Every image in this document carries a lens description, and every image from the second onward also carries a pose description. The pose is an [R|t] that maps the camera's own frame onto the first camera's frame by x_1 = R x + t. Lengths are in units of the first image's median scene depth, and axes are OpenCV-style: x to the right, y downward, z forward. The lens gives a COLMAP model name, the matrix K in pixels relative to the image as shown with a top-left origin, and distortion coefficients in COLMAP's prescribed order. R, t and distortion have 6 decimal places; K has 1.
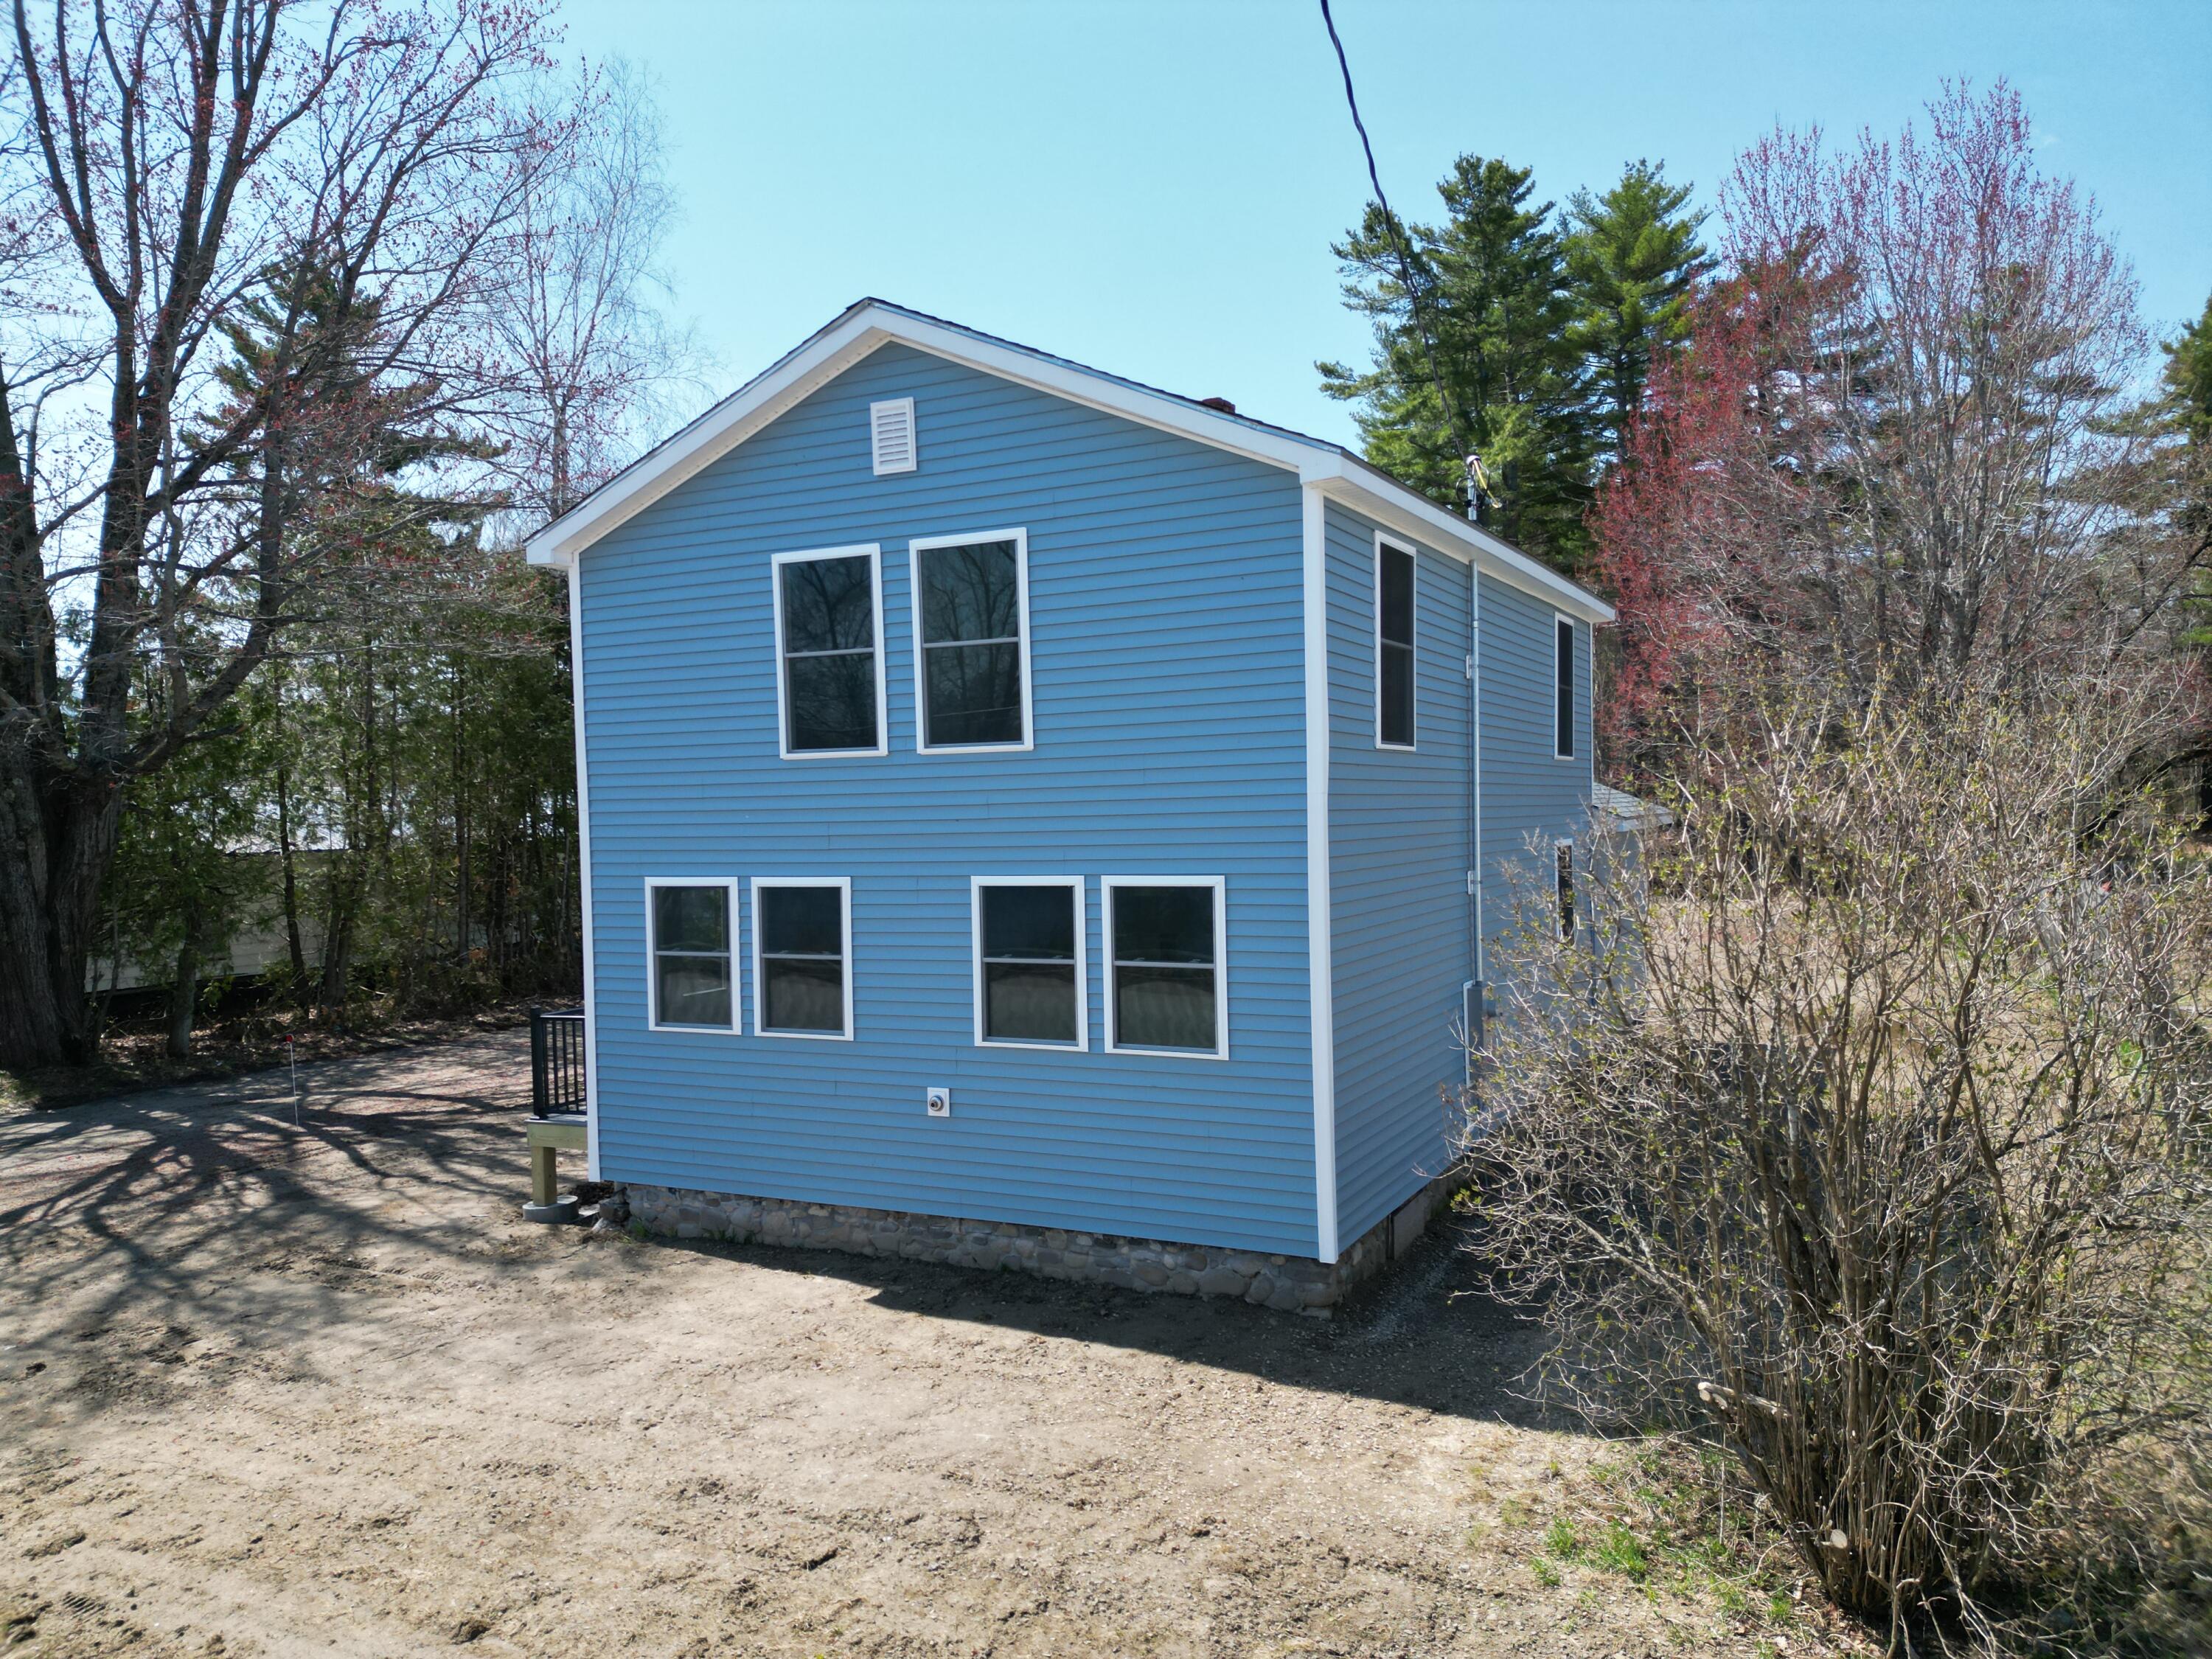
lens RADIAL K [[1536.5, 0, 1113.8], [0, 1536.5, 833.0], [0, 0, 1]] dist [0.067909, -0.055246]
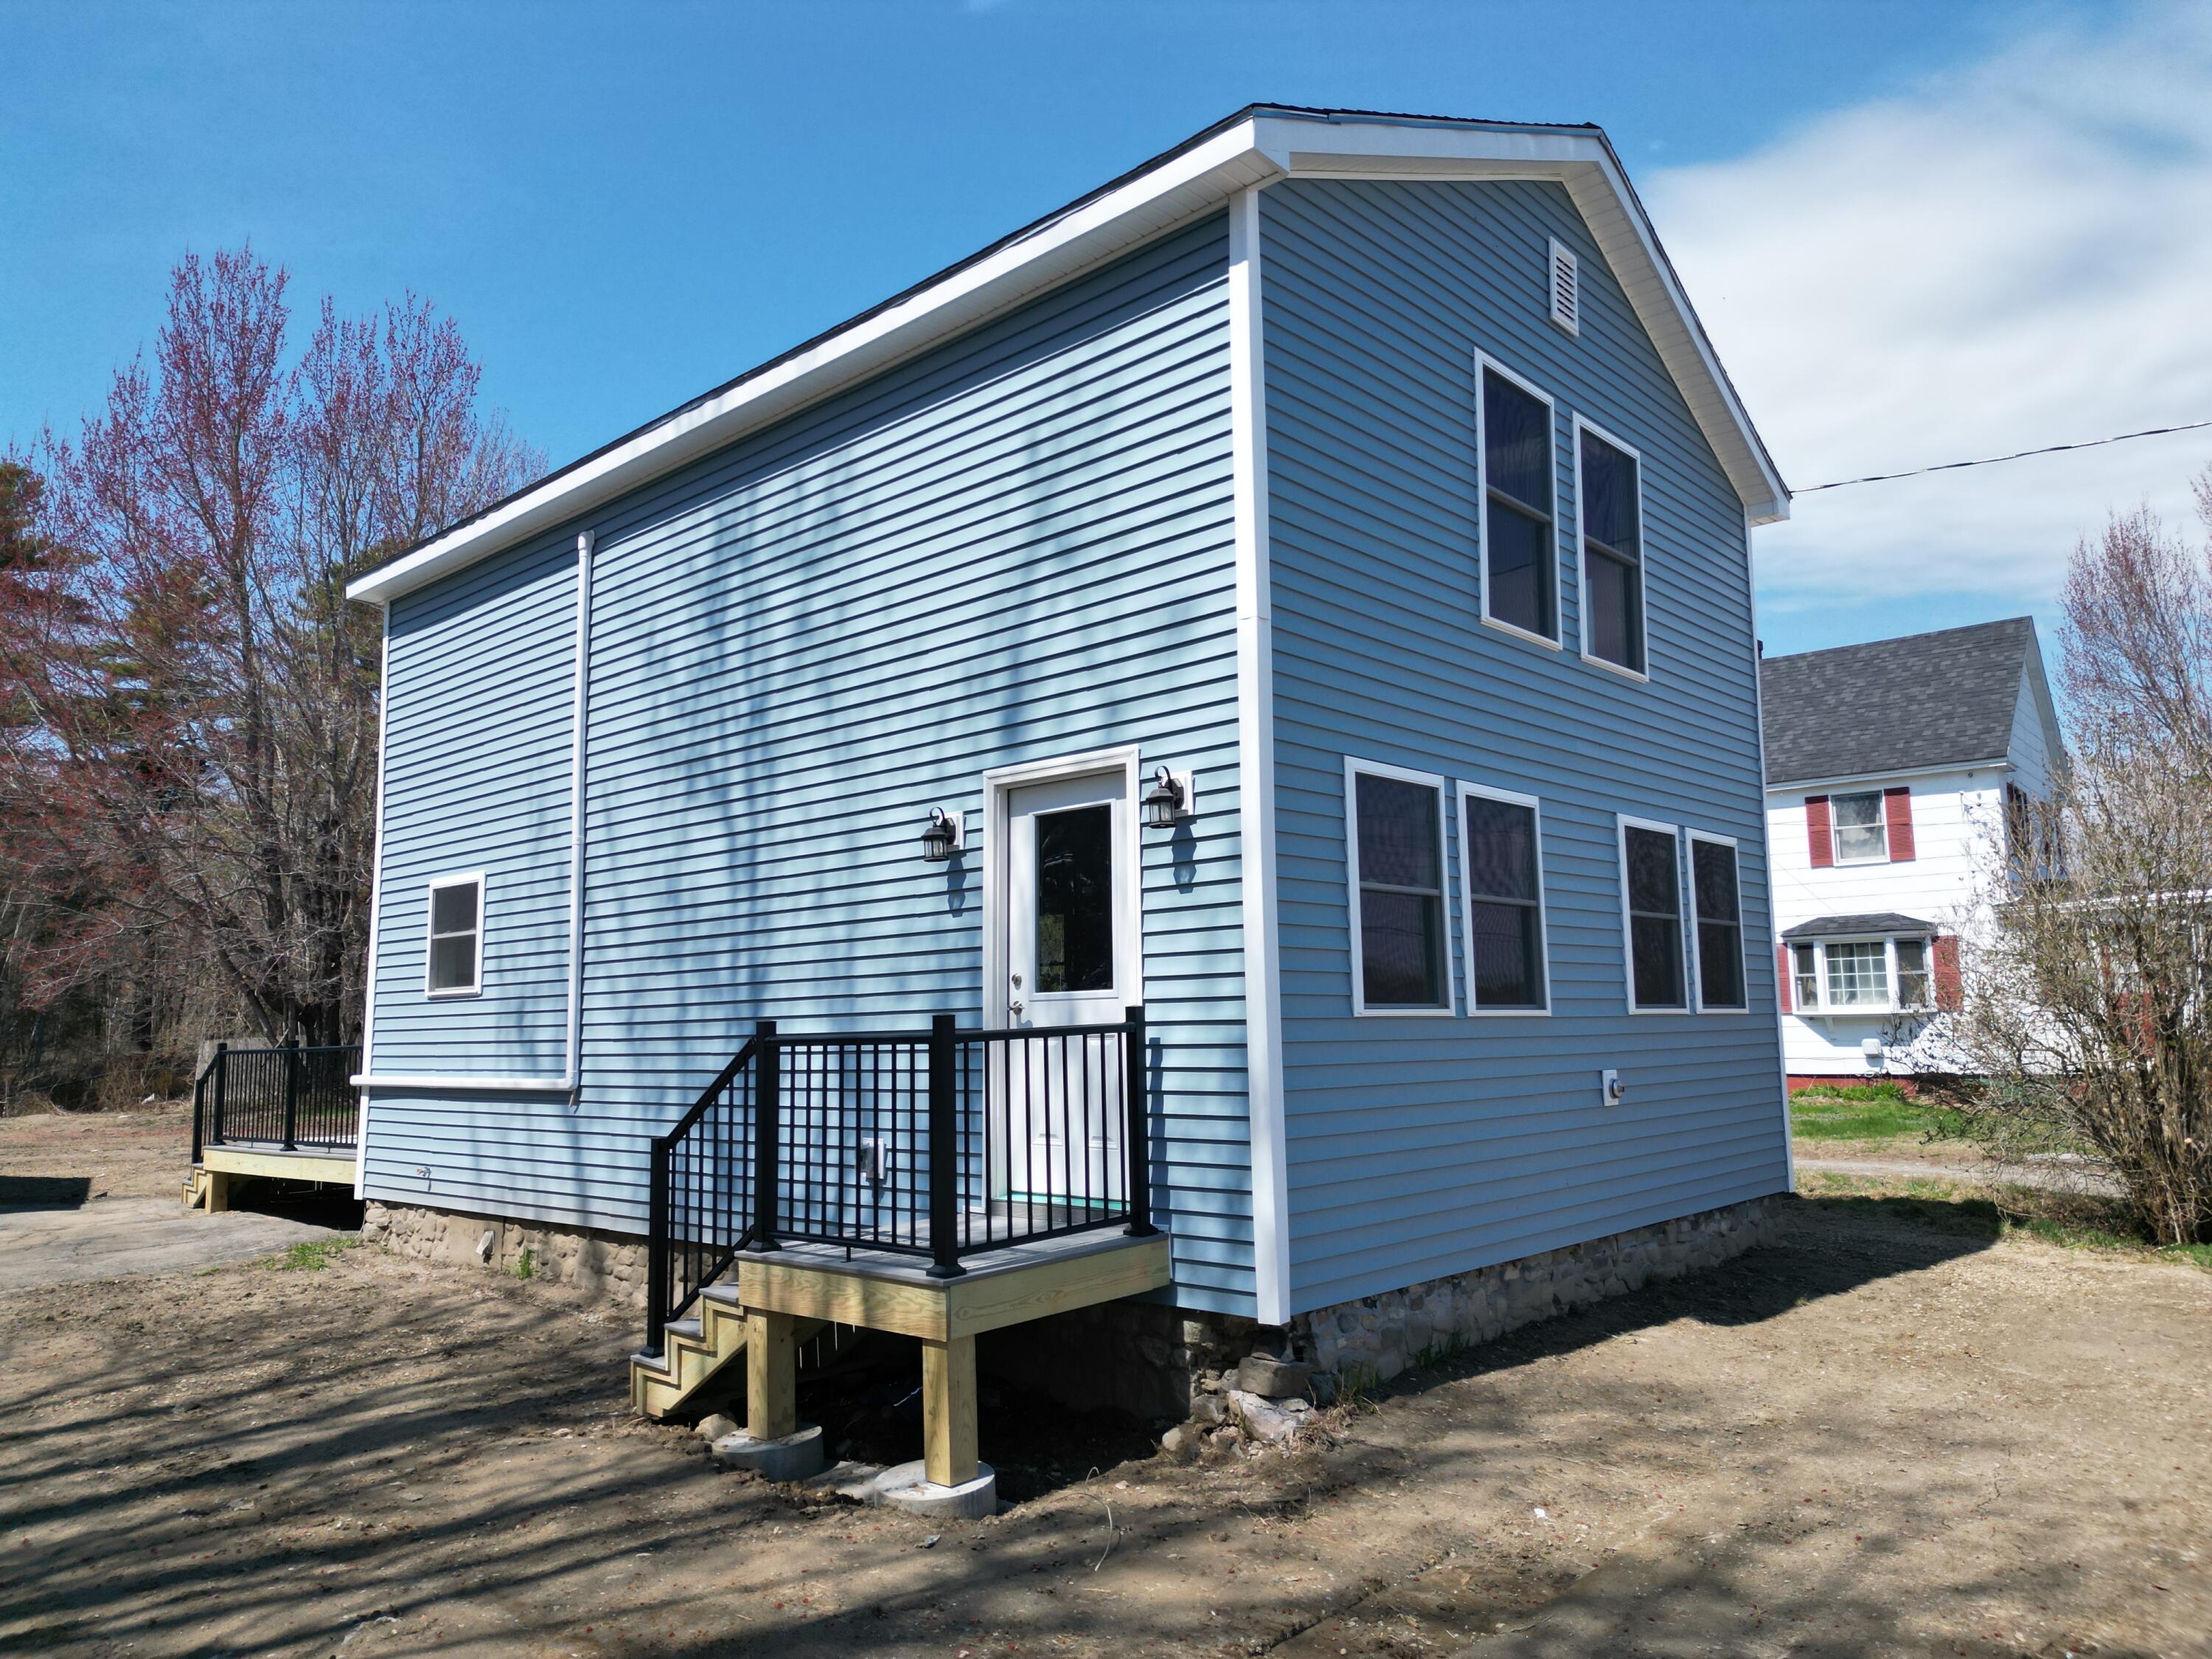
lens RADIAL K [[1536.5, 0, 1107.1], [0, 1536.5, 832.5], [0, 0, 1]] dist [0.067909, -0.055246]
pose [[0.276387, 0.138966, 0.950946, -0.970957], [0.027270, 0.987958, -0.152301, 0.159042], [-0.960659, 0.068026, 0.269269, 1.023346]]
